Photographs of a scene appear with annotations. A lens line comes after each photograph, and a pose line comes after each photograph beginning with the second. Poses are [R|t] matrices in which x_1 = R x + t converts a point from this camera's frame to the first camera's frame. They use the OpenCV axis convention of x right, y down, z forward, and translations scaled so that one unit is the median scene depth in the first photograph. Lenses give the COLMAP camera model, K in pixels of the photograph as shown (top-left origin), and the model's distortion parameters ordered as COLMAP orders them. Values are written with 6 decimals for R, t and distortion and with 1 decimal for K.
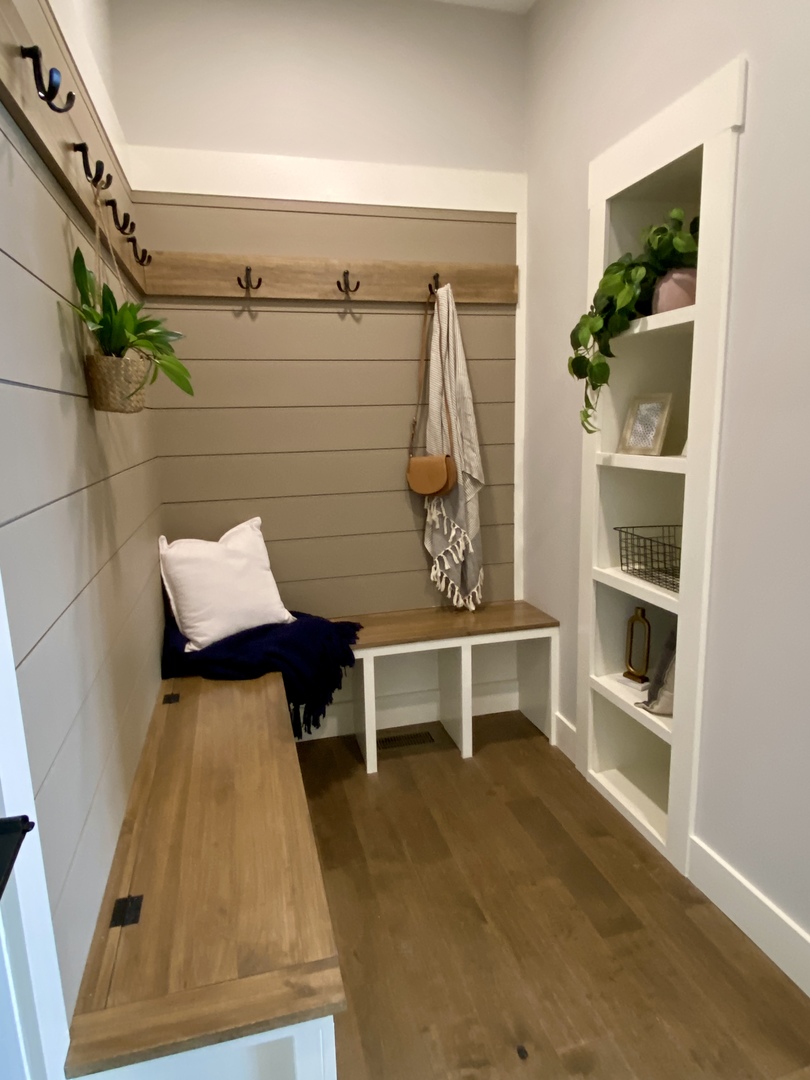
lens RADIAL K [[629.7, 0, 398.0], [0, 629.7, 537.5], [0, 0, 1]] dist [0.097897, -0.143508]
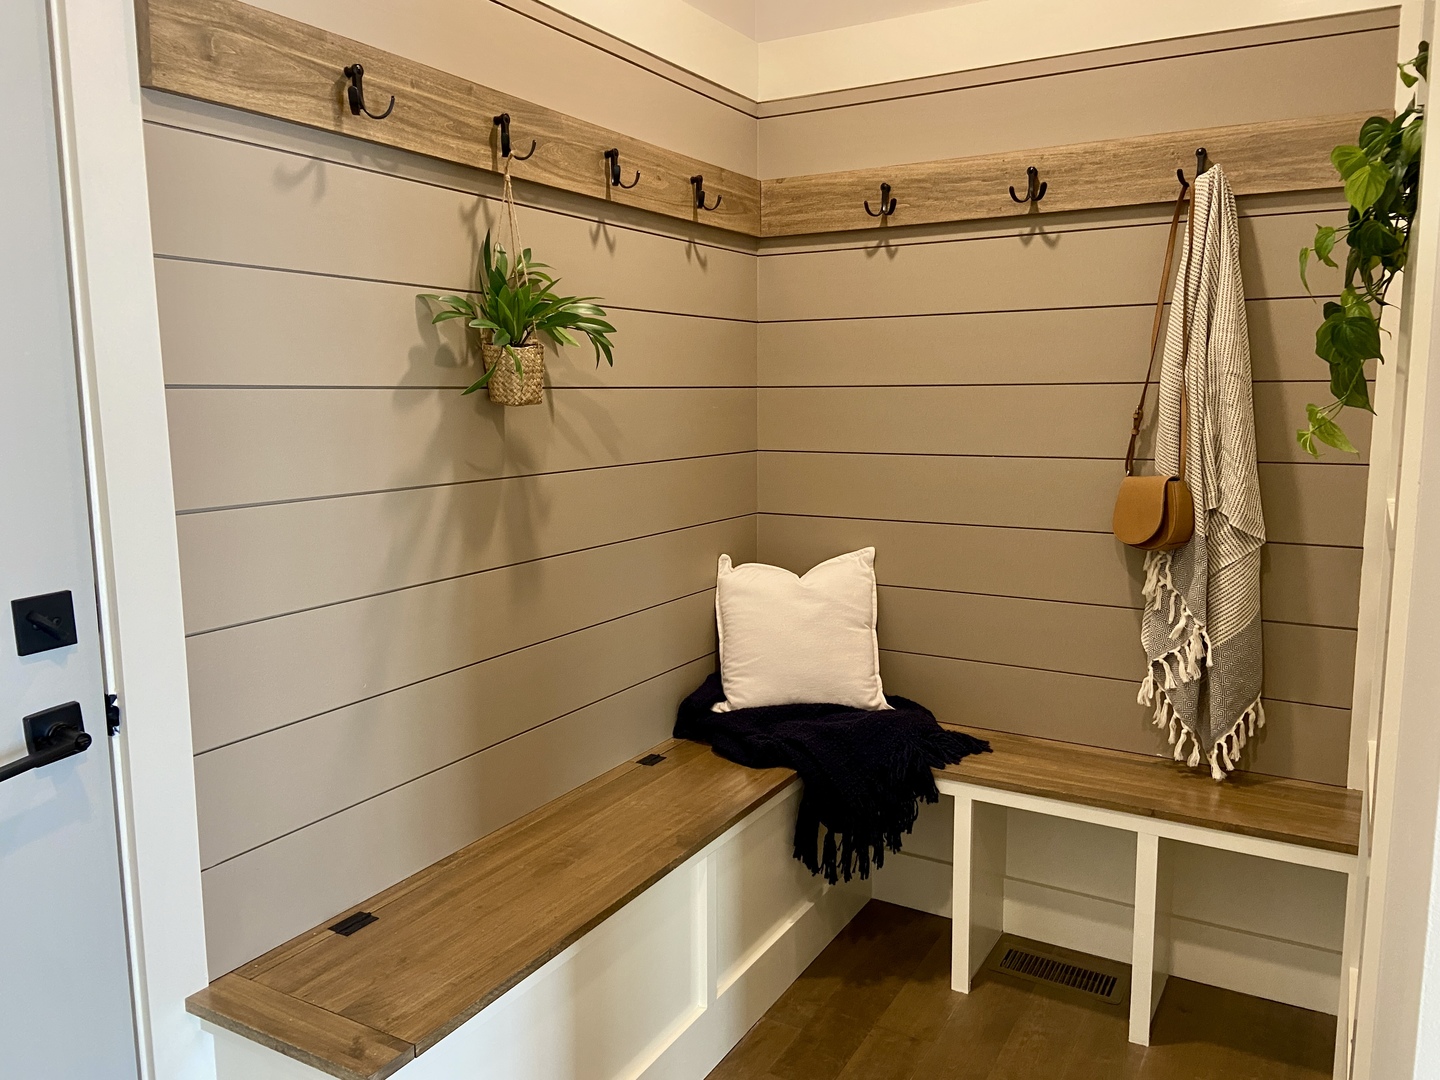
lens RADIAL K [[1071.7, 0, 720.0], [0, 1071.7, 540.0], [0, 0, 1]] dist [0.025502, -0.003197]
pose [[0.703866, 0.121323, -0.699895, 0.495473], [-0.141231, 0.989537, 0.029499, -0.054369], [0.696151, 0.078084, 0.713636, 0.083396]]
